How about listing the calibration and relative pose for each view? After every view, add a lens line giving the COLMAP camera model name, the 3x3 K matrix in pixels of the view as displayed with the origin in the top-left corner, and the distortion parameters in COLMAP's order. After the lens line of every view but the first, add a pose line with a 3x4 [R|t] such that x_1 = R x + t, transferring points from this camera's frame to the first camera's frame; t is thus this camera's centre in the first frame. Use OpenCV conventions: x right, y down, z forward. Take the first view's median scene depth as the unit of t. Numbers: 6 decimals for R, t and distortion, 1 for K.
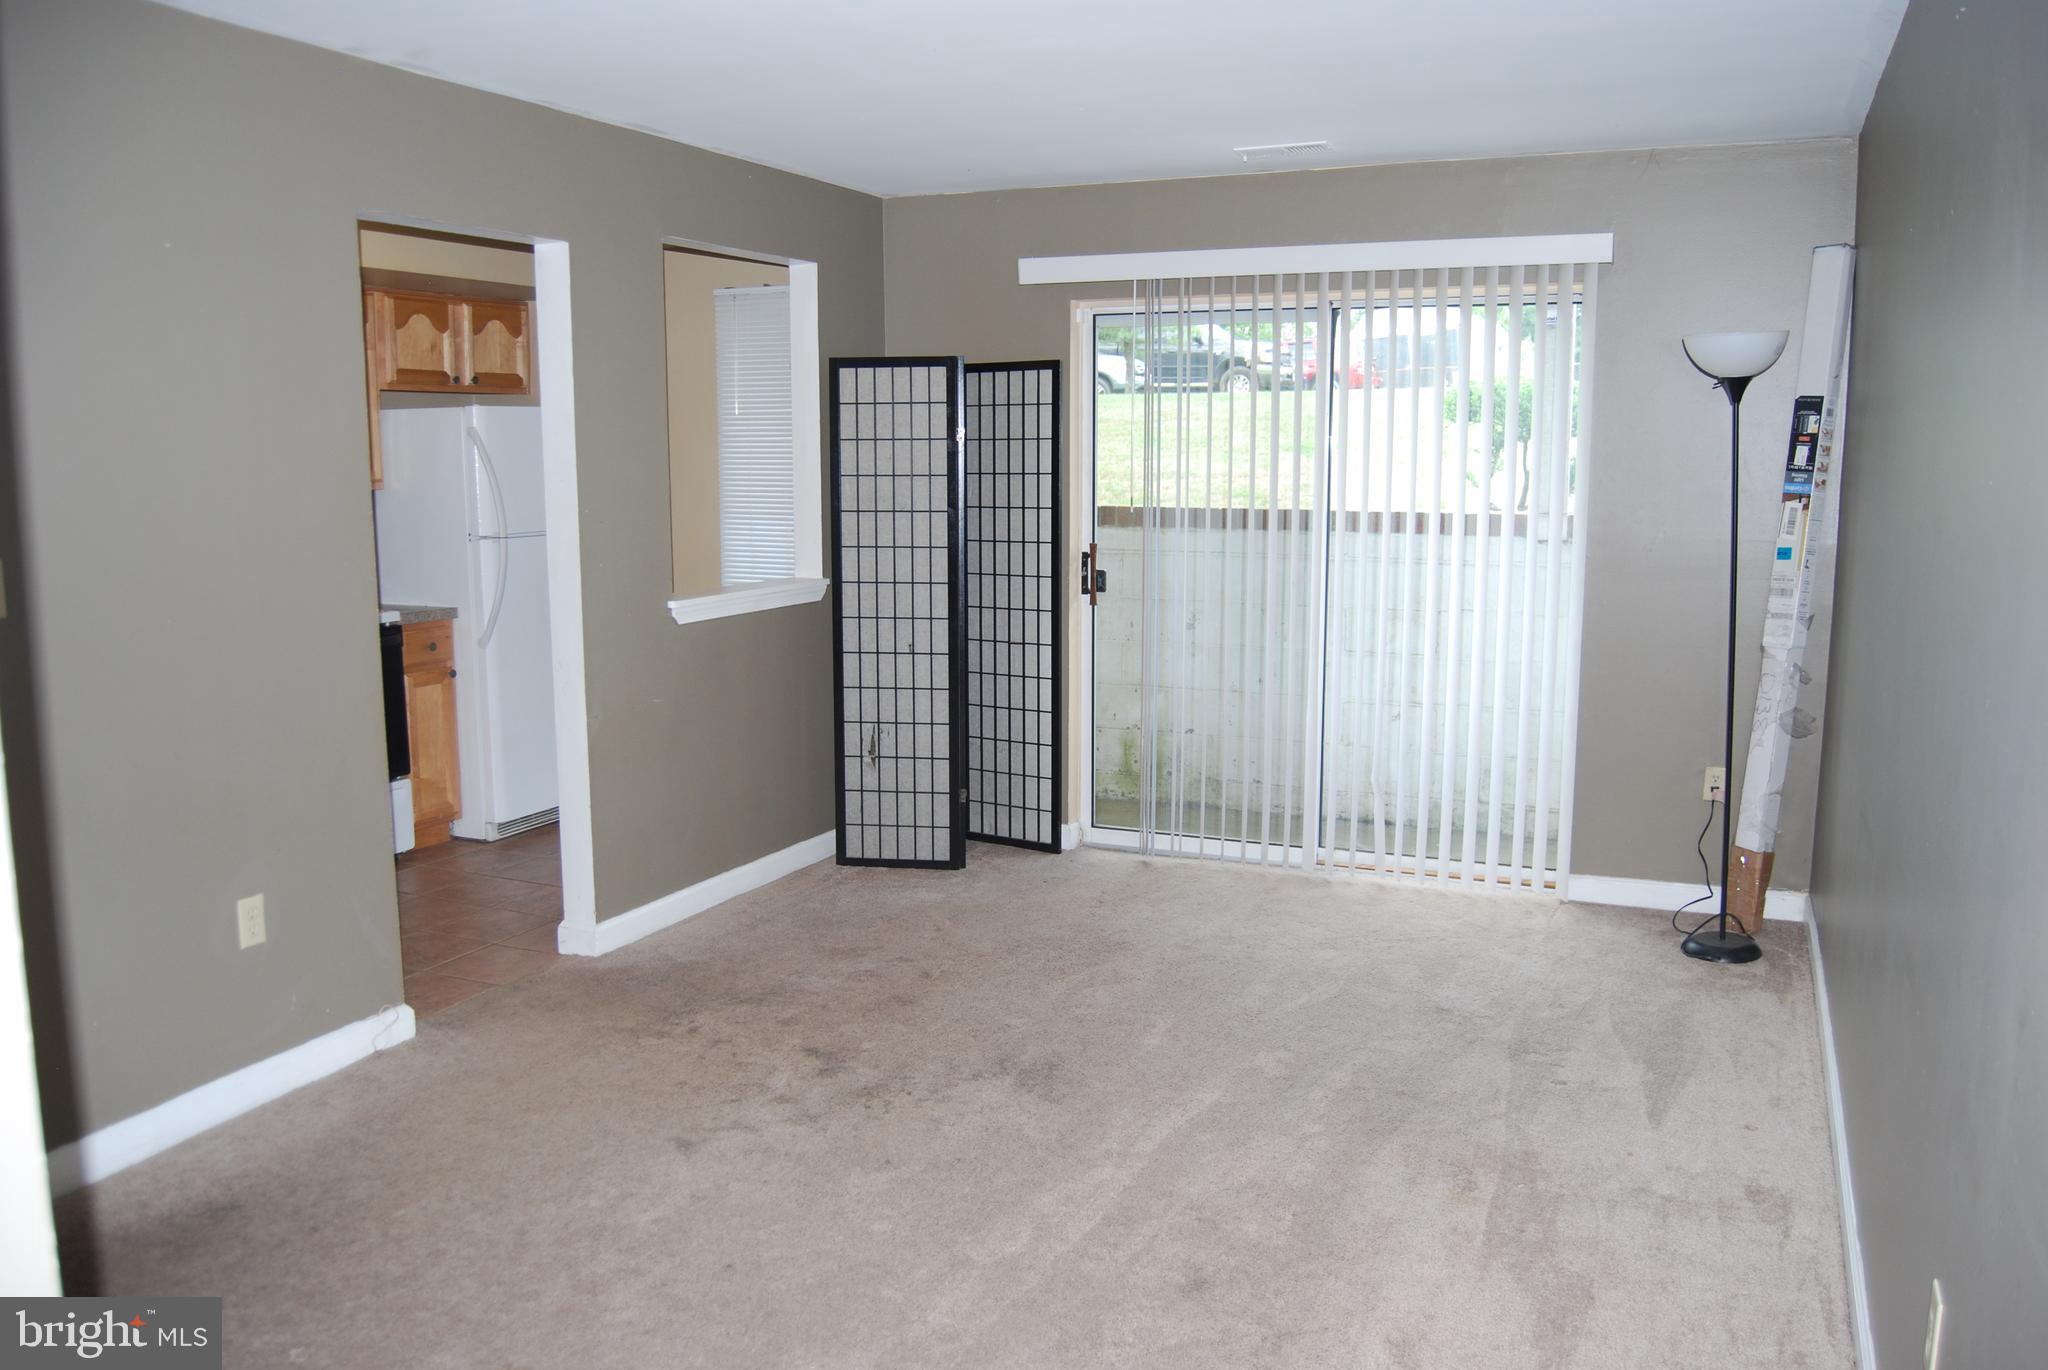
lens RADIAL K [[1611.3, 0, 1024.4], [0, 1611.3, 699.9], [0, 0, 1]] dist [-0.097199, 0.040204]
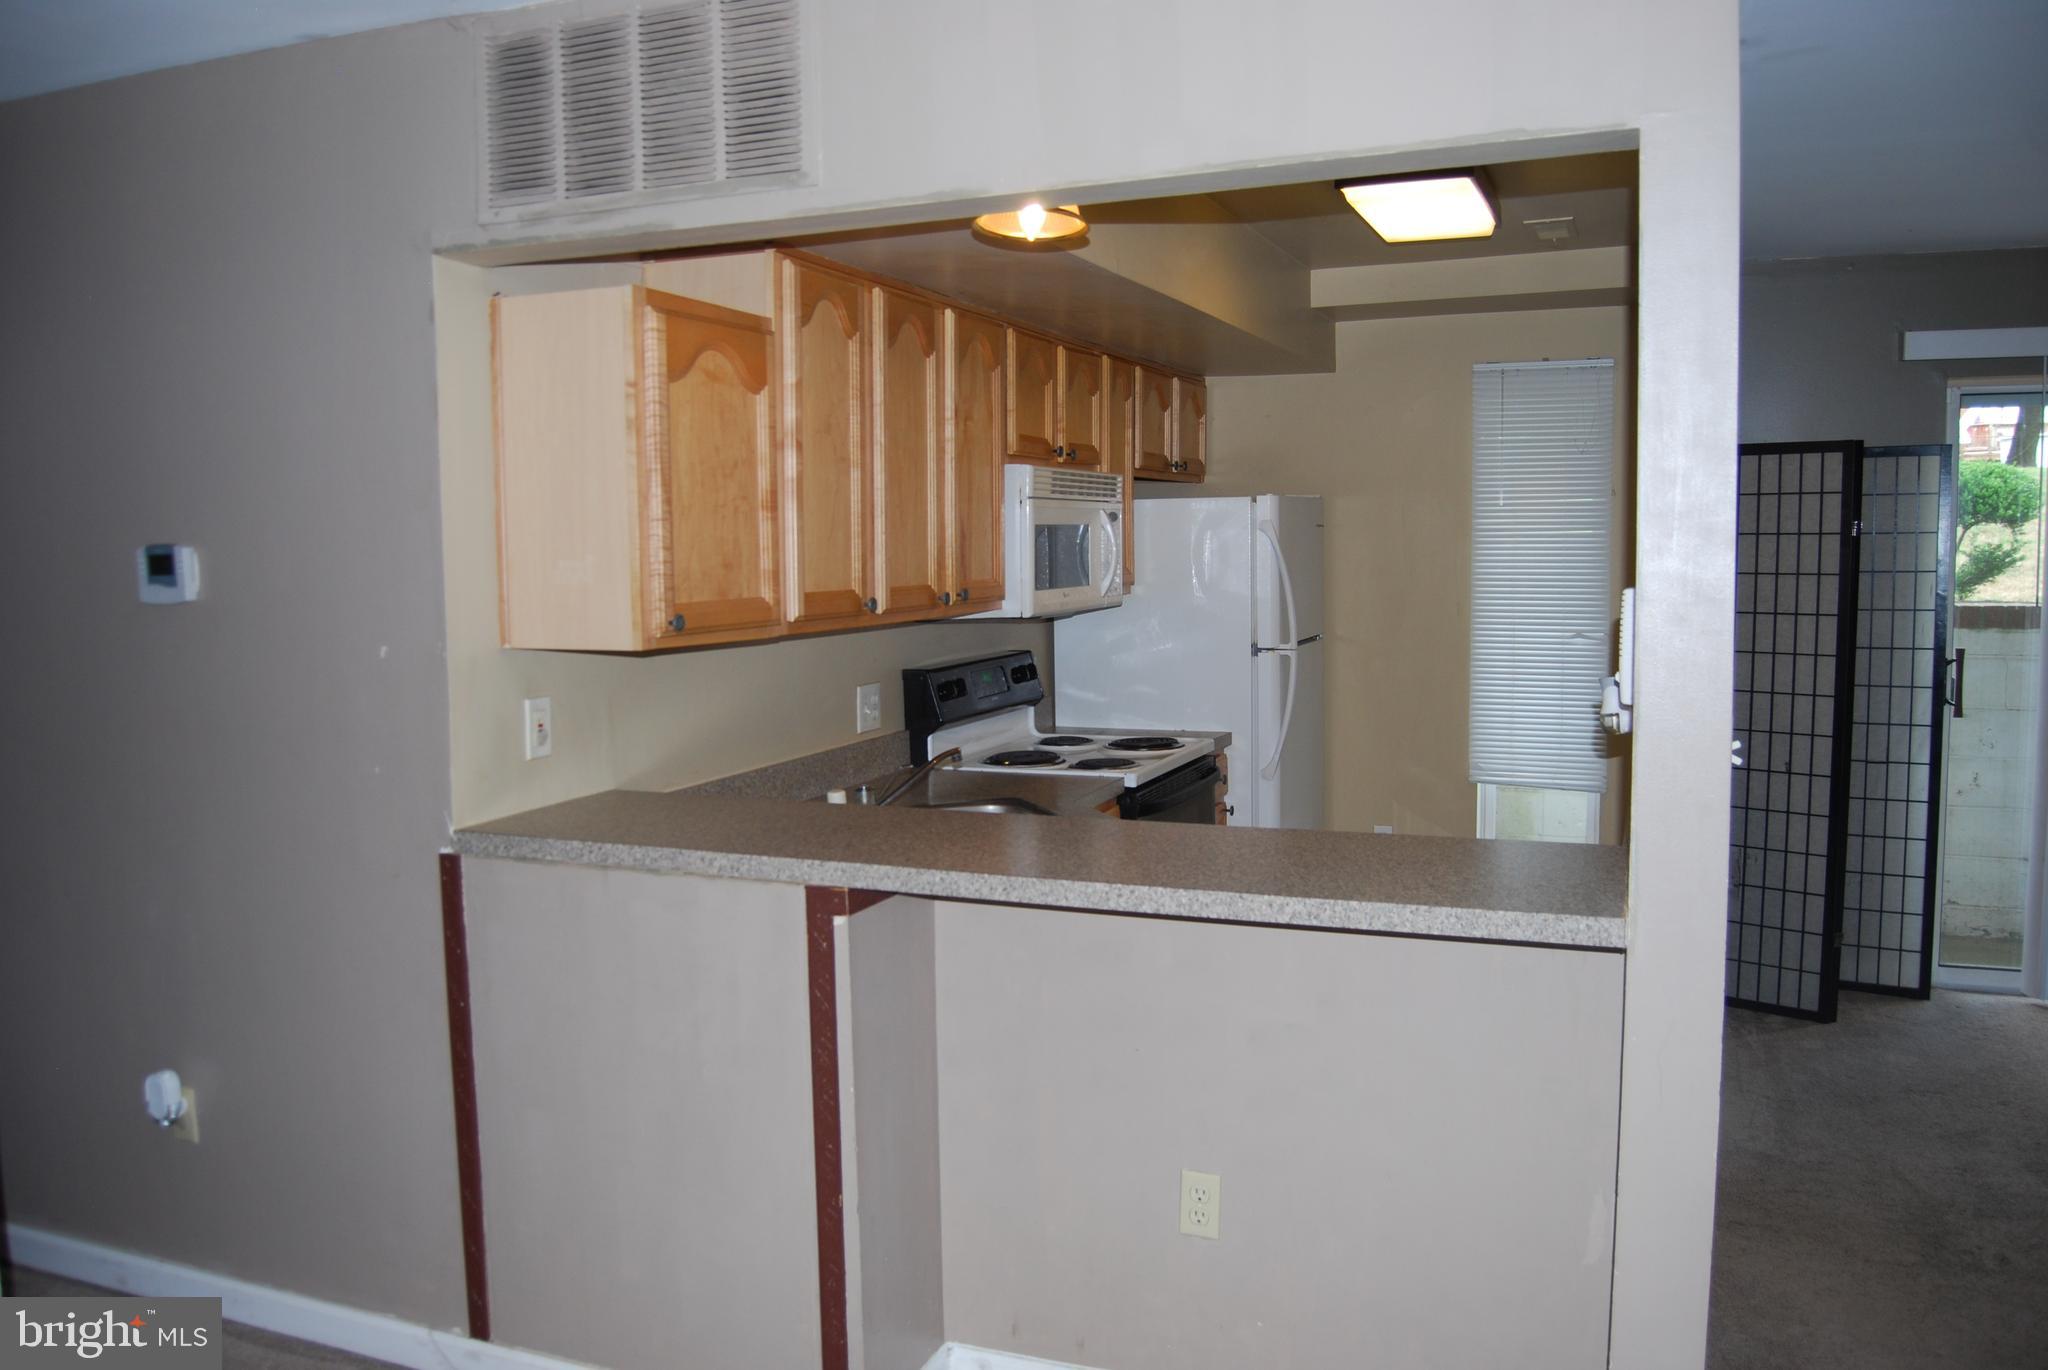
lens RADIAL K [[1611.3, 0, 1032.1], [0, 1611.3, 684.4], [0, 0, 1]] dist [-0.097199, 0.040204]
pose [[0.999197, -0.016375, 0.036570, -0.562421], [0.018763, 0.997647, -0.065942, -0.032870], [-0.035404, 0.066575, 0.997153, 0.169070]]
